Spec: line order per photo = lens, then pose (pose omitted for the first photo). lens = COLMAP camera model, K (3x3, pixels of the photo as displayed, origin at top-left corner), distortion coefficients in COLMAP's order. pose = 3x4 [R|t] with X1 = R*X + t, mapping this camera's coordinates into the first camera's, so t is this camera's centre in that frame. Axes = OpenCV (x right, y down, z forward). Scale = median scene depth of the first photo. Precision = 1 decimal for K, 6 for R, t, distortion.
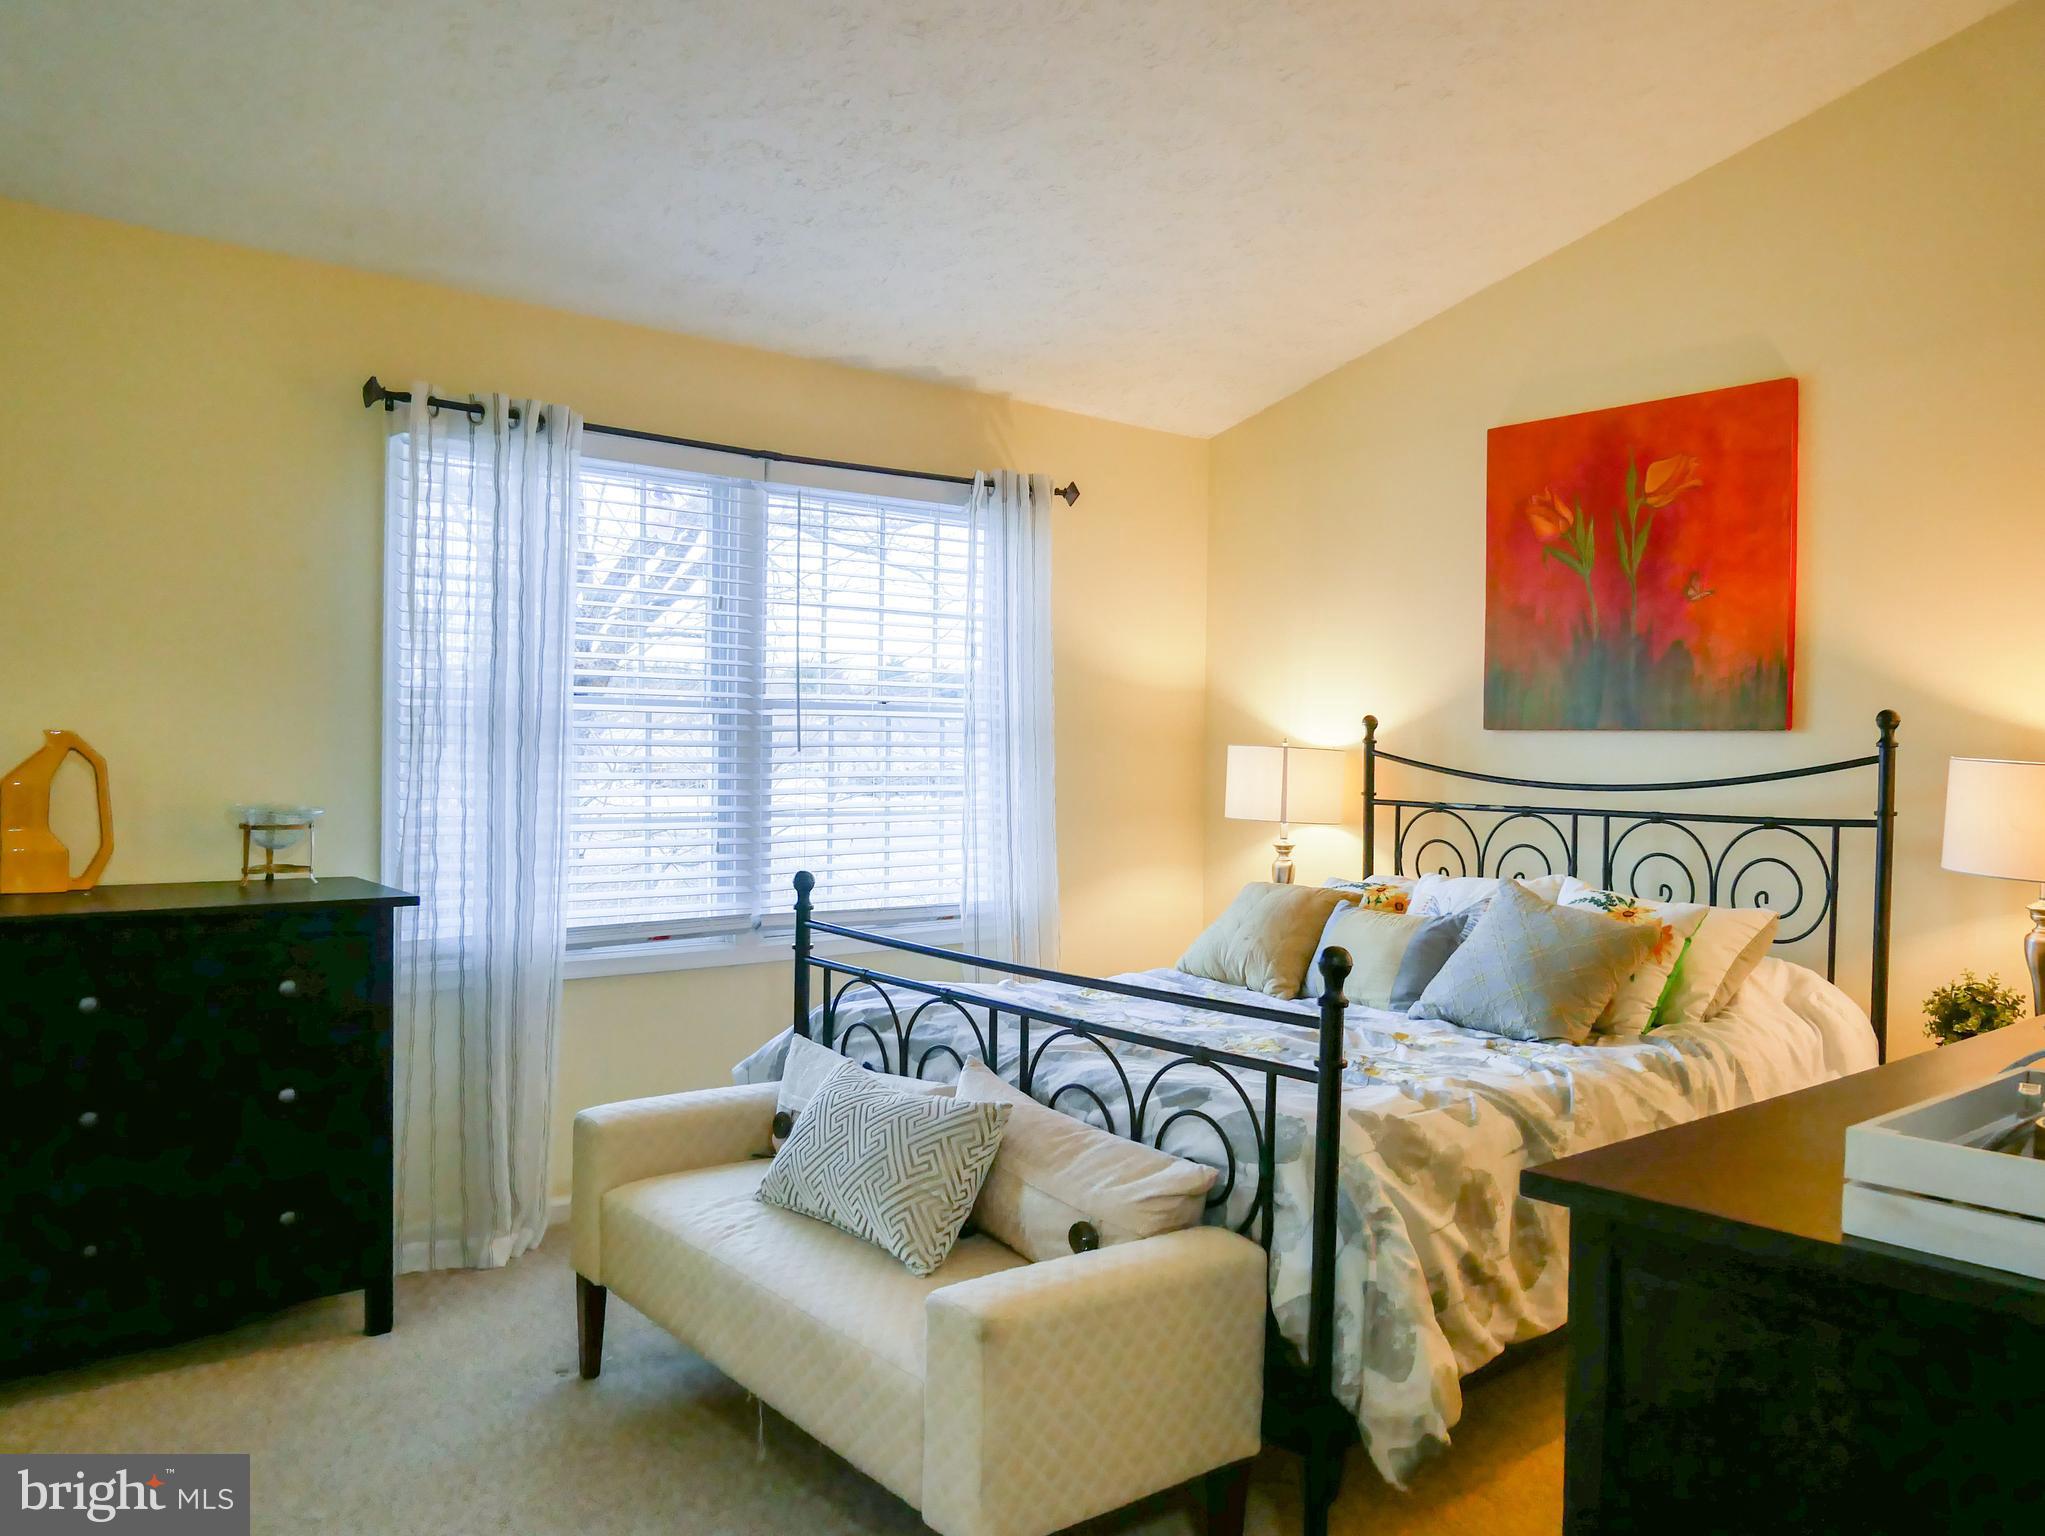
lens RADIAL K [[1580.5, 0, 1038.9], [0, 1580.5, 769.6], [0, 0, 1]] dist [-0.004749, -0.000001]
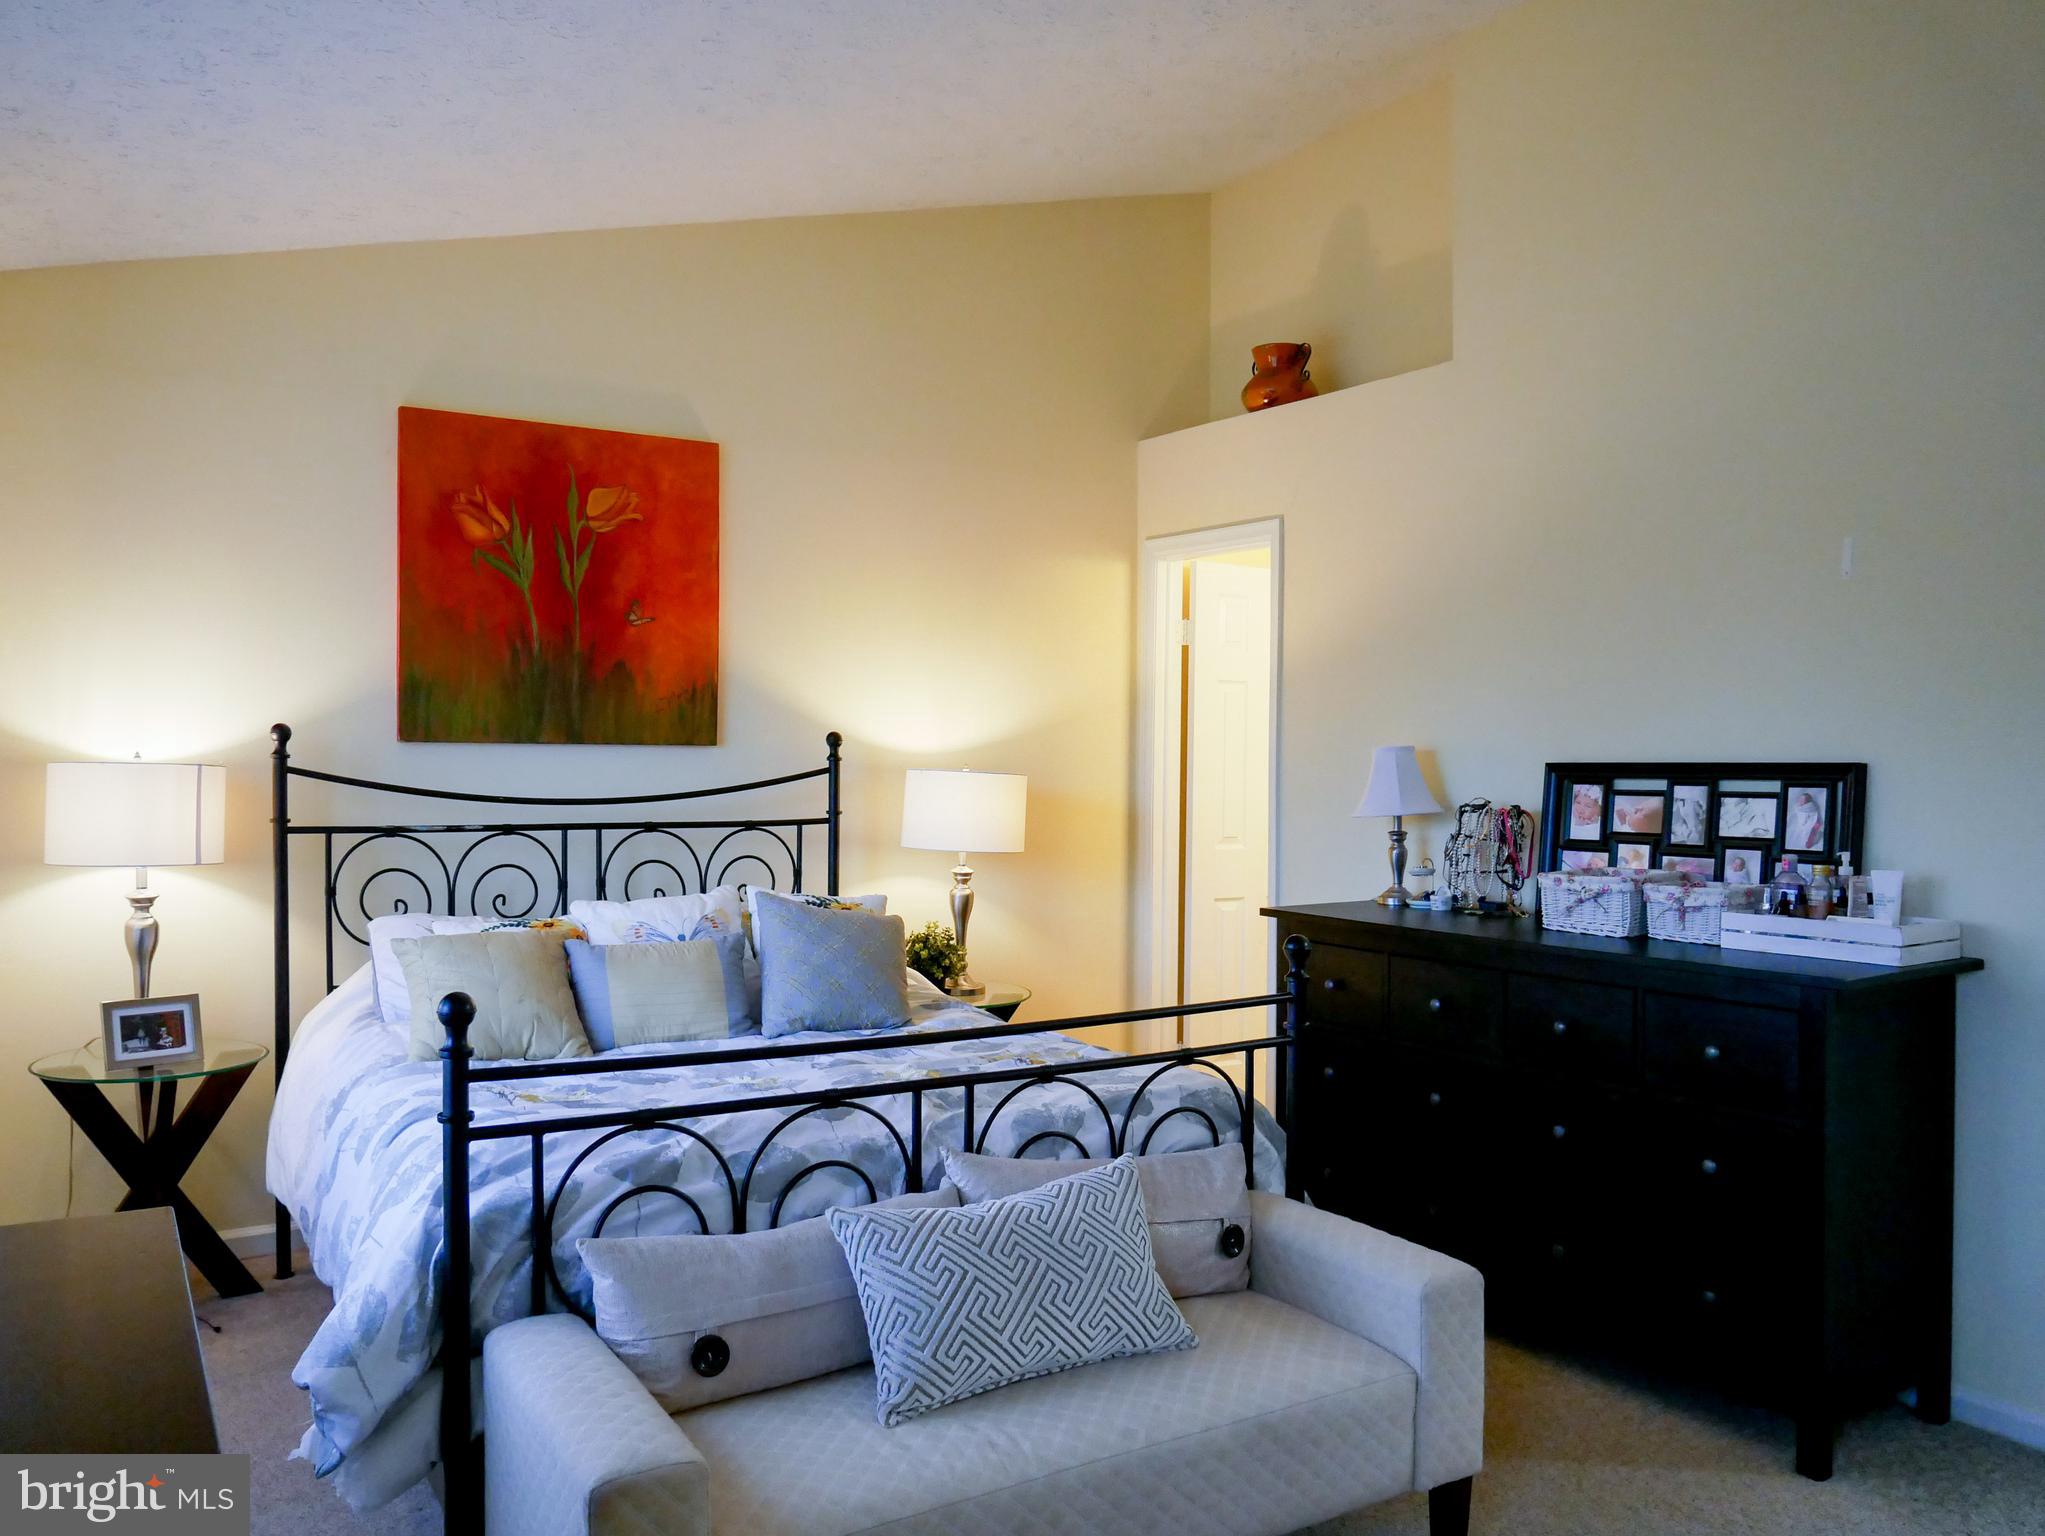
lens RADIAL K [[1580.5, 0, 1038.9], [0, 1580.5, 769.6], [0, 0, 1]] dist [-0.004749, -0.000001]
pose [[0.109100, -0.021150, 0.993806, -0.619855], [0.007355, 0.999763, 0.020470, -0.027589], [-0.994004, 0.005076, 0.109229, 0.595027]]
